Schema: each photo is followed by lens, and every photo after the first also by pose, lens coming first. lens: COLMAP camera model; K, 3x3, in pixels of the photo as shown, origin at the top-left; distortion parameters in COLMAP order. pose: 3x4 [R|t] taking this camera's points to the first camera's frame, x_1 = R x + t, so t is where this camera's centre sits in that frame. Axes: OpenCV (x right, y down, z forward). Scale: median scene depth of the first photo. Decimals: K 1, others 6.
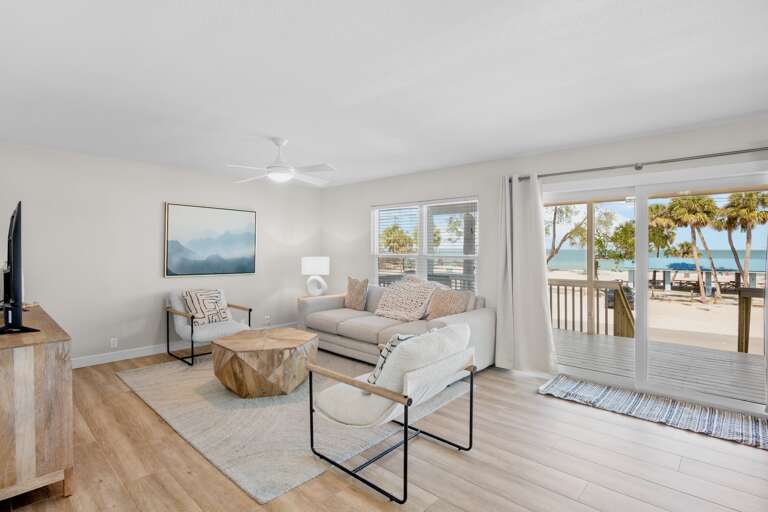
lens RADIAL K [[379.9, 0, 382.8], [0, 379.9, 246.6], [0, 0, 1]] dist [-0.020340, 0.000216]
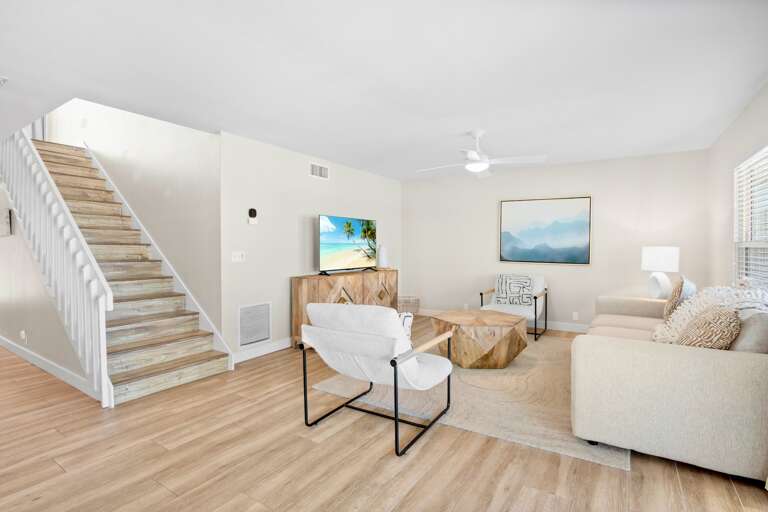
lens RADIAL K [[379.9, 0, 382.8], [0, 379.9, 246.6], [0, 0, 1]] dist [-0.020340, 0.000216]
pose [[0.163334, -0.003300, -0.986565, 0.513153], [0.003481, 0.999990, -0.002769, 0.030389], [0.986565, -0.002982, 0.163344, 0.394128]]
